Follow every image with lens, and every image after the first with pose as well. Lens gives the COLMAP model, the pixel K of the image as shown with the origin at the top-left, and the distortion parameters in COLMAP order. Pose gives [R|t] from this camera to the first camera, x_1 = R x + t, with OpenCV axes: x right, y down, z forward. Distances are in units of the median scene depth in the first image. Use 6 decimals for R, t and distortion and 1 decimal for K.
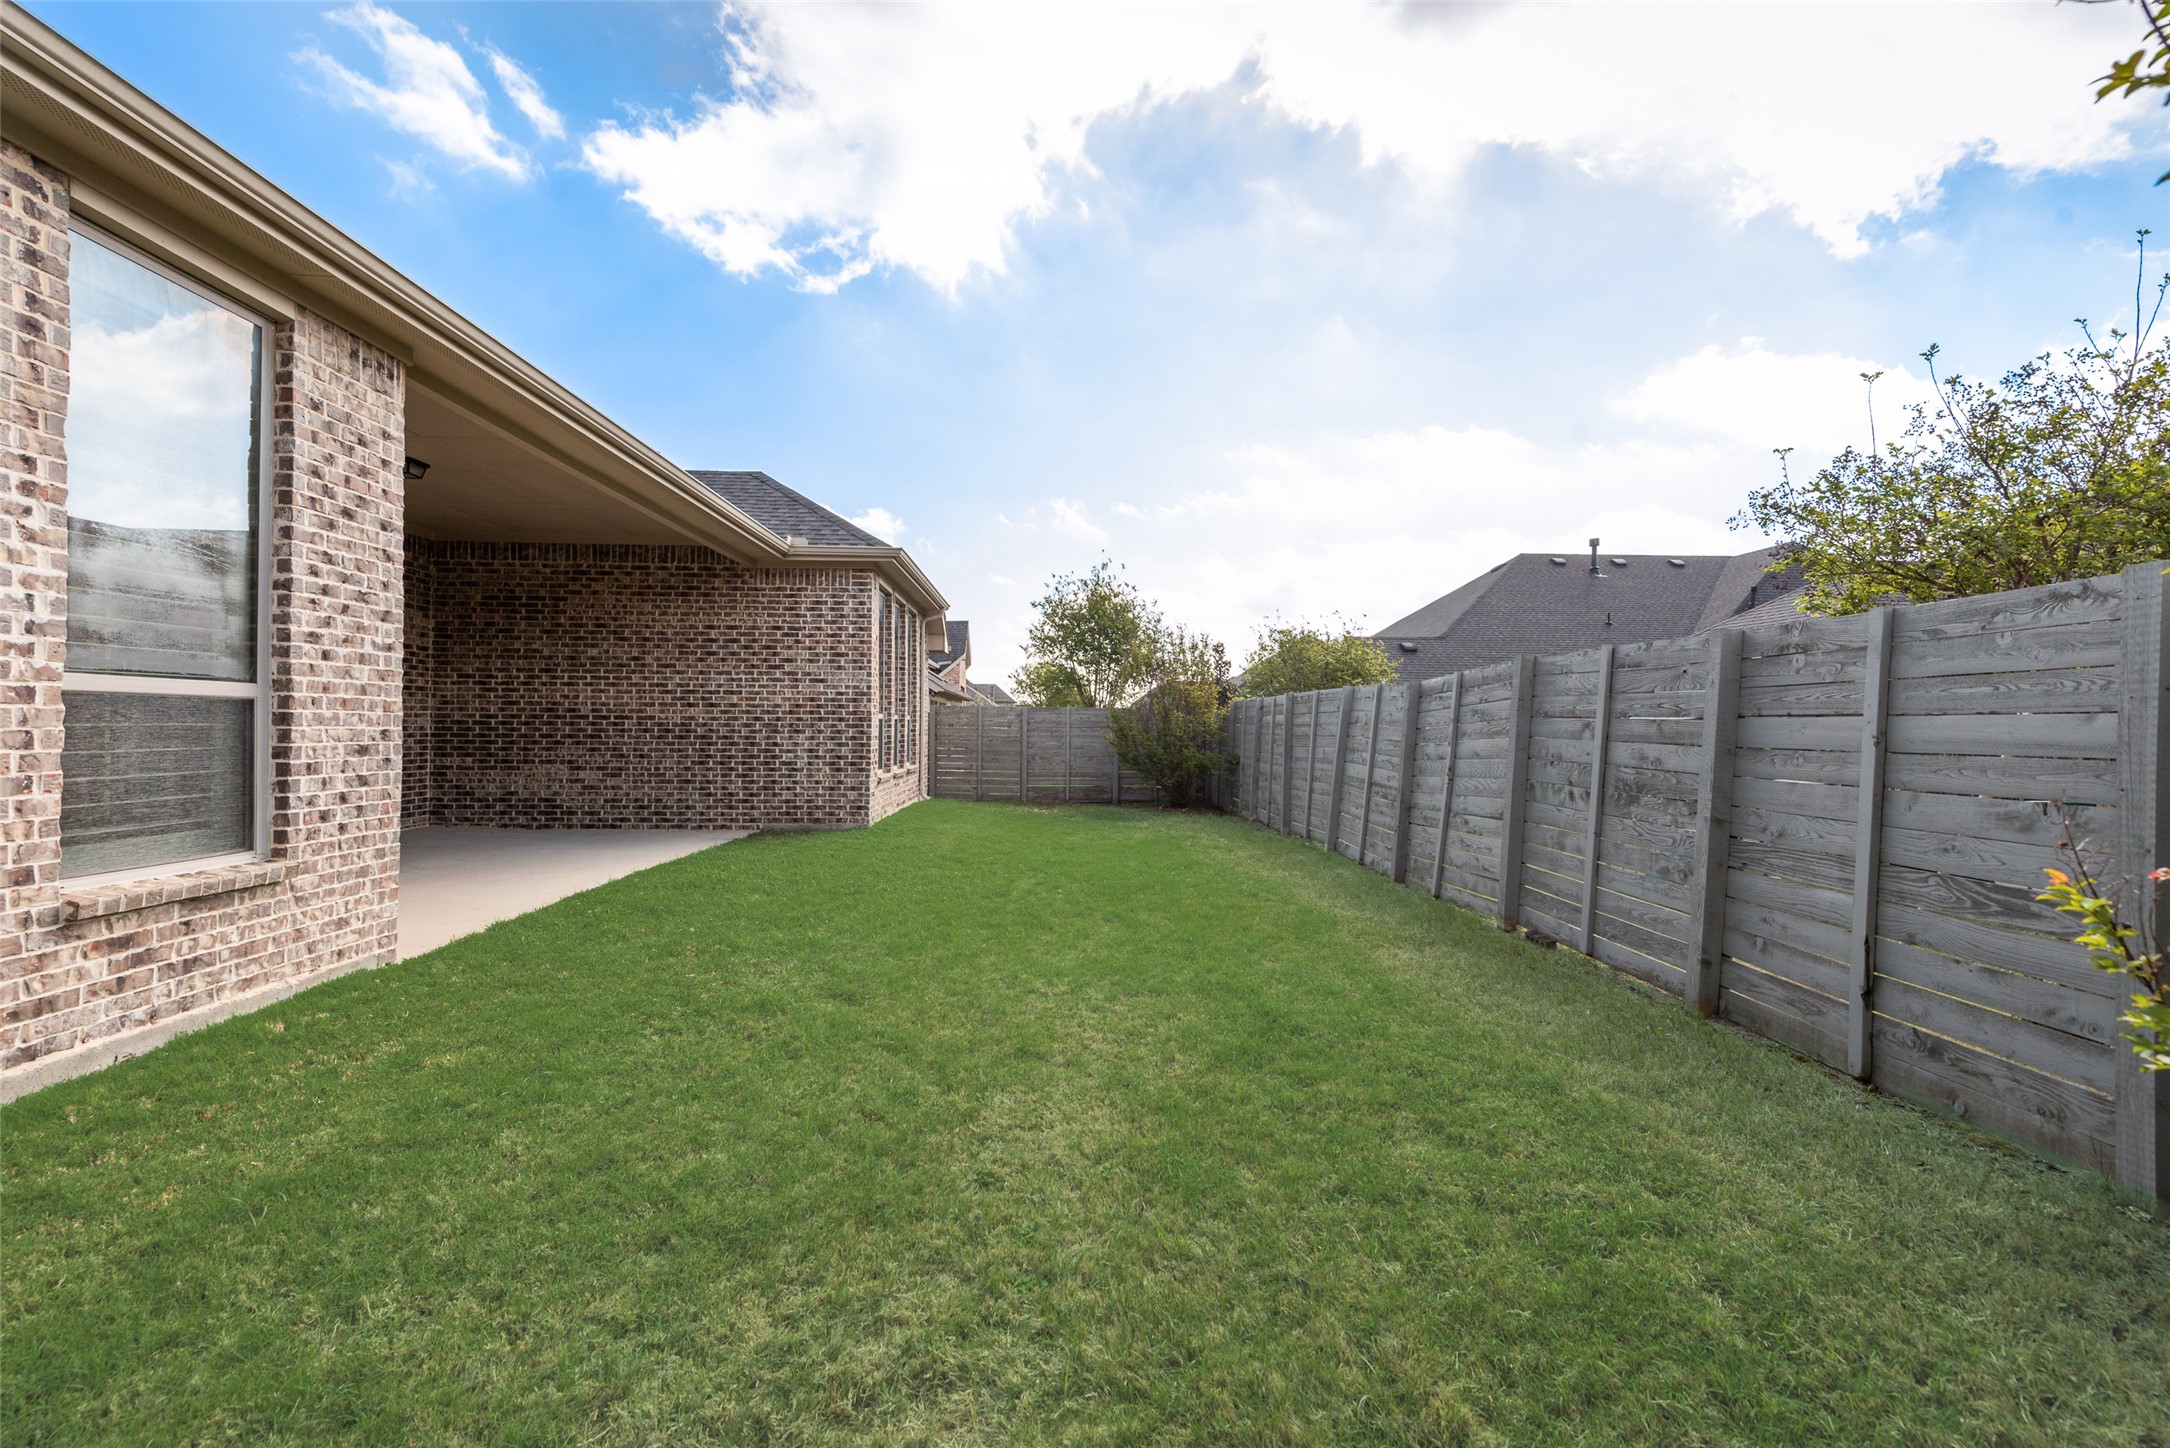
lens RADIAL K [[837.7, 0, 1073.5], [0, 837.7, 726.0], [0, 0, 1]] dist [0.018061, -0.006977]
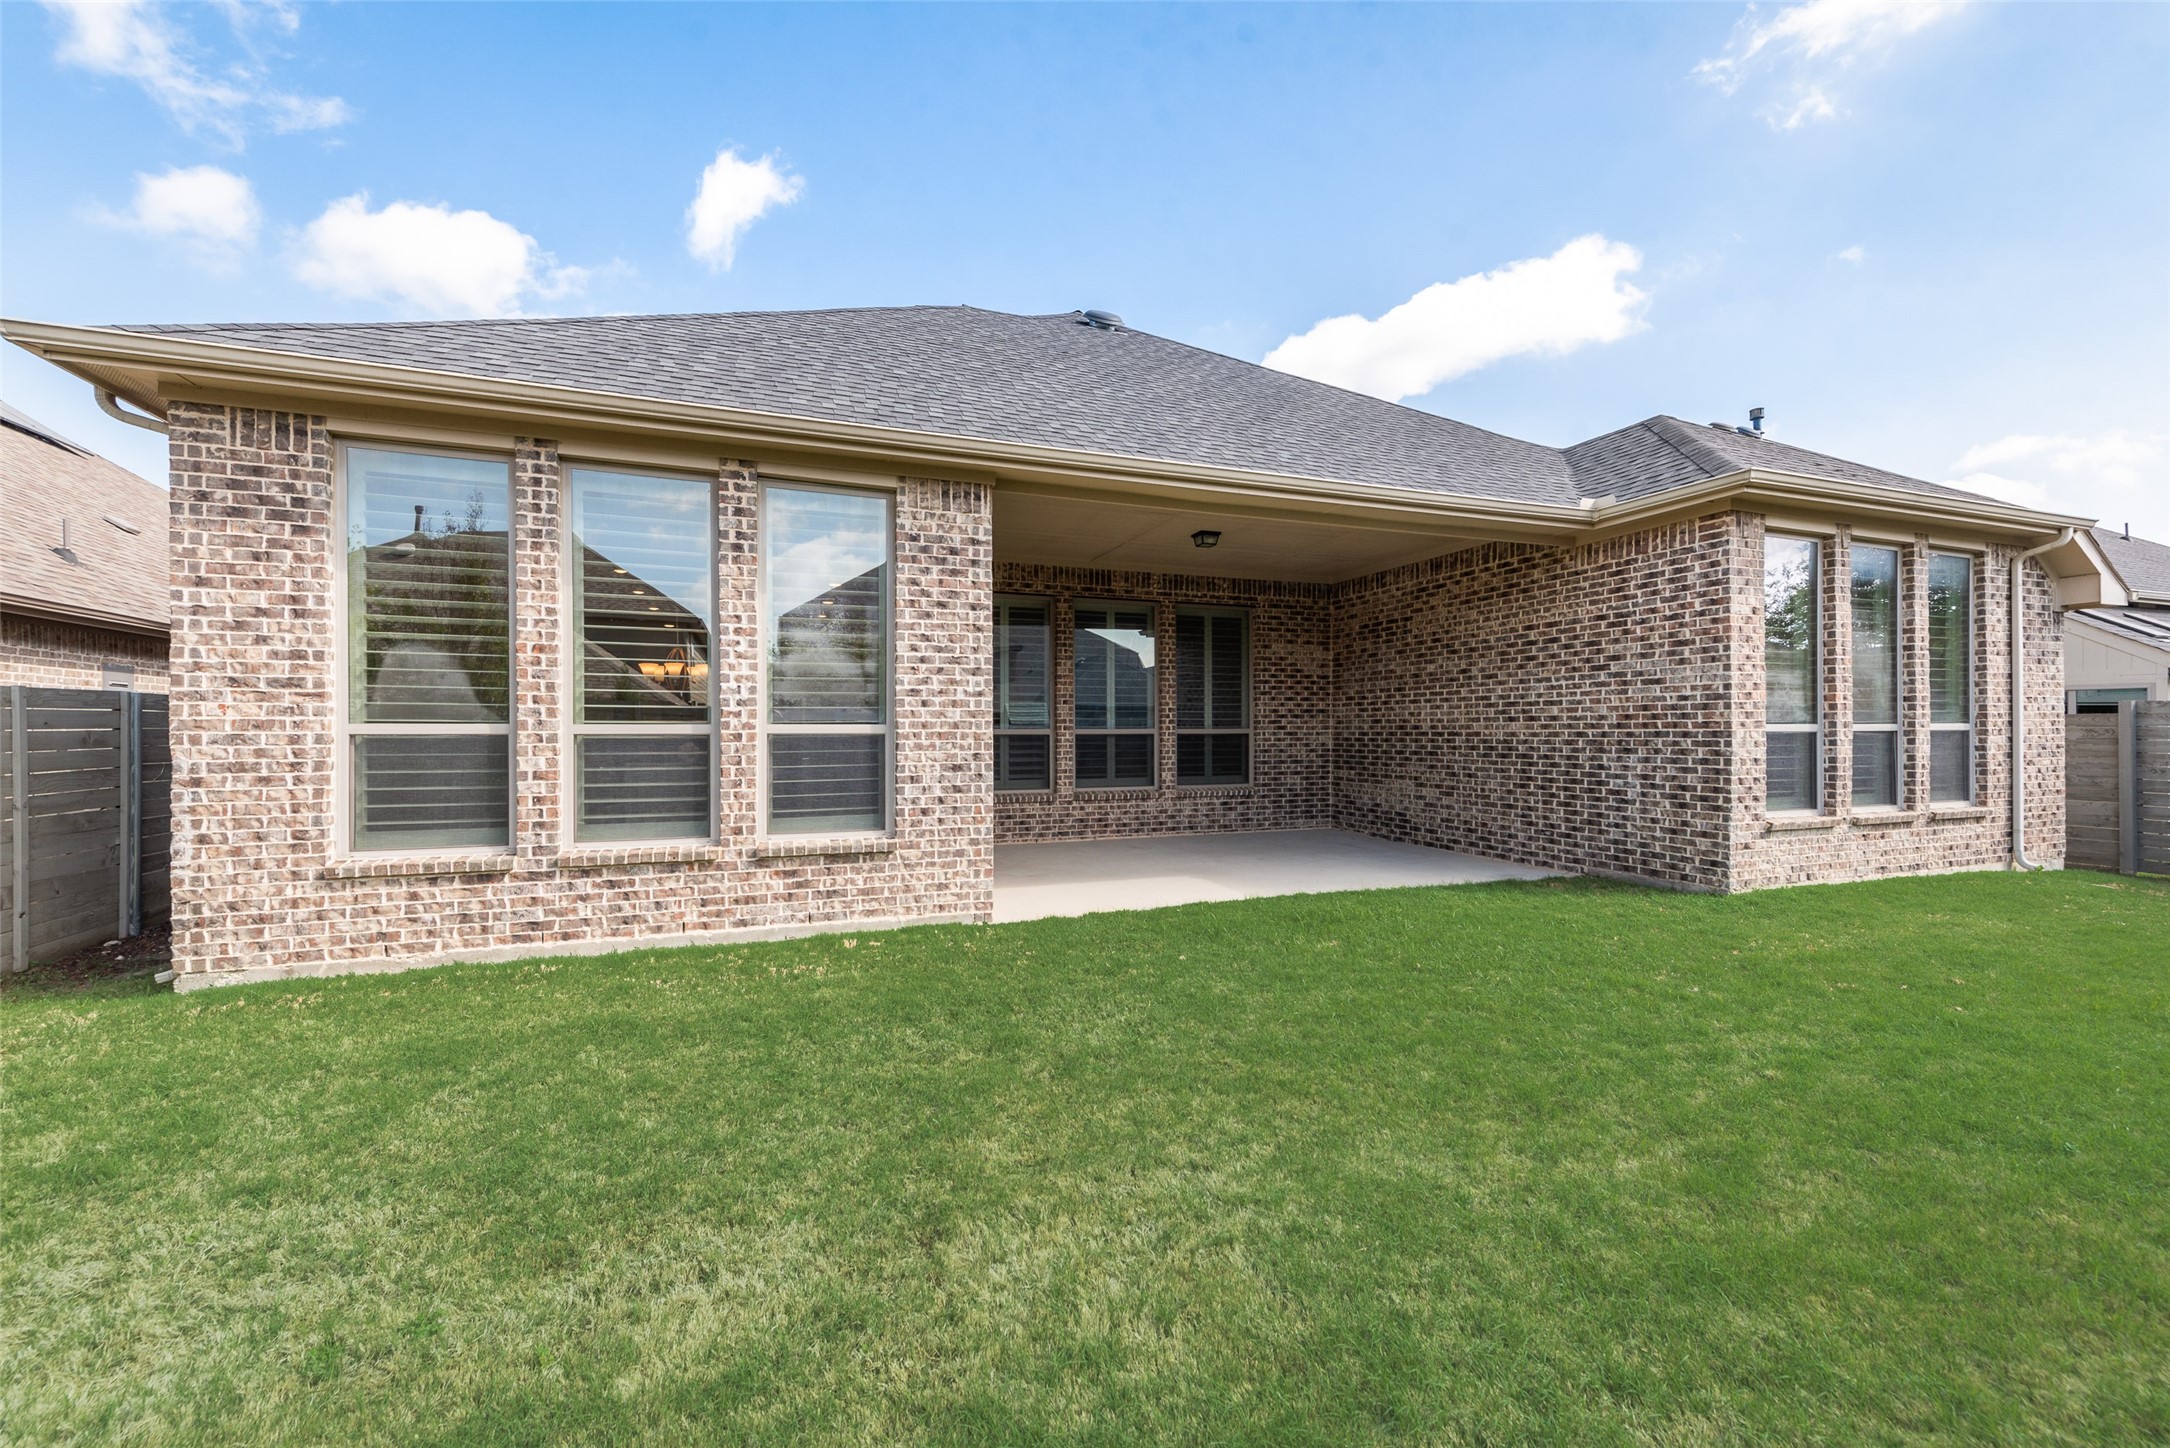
lens RADIAL K [[837.7, 0, 1073.5], [0, 837.7, 726.0], [0, 0, 1]] dist [0.018061, -0.006977]
pose [[0.338388, -0.017116, -0.940851, 0.557801], [0.006394, 0.999853, -0.015889, -0.017864], [0.940985, -0.000639, 0.338447, 0.710365]]
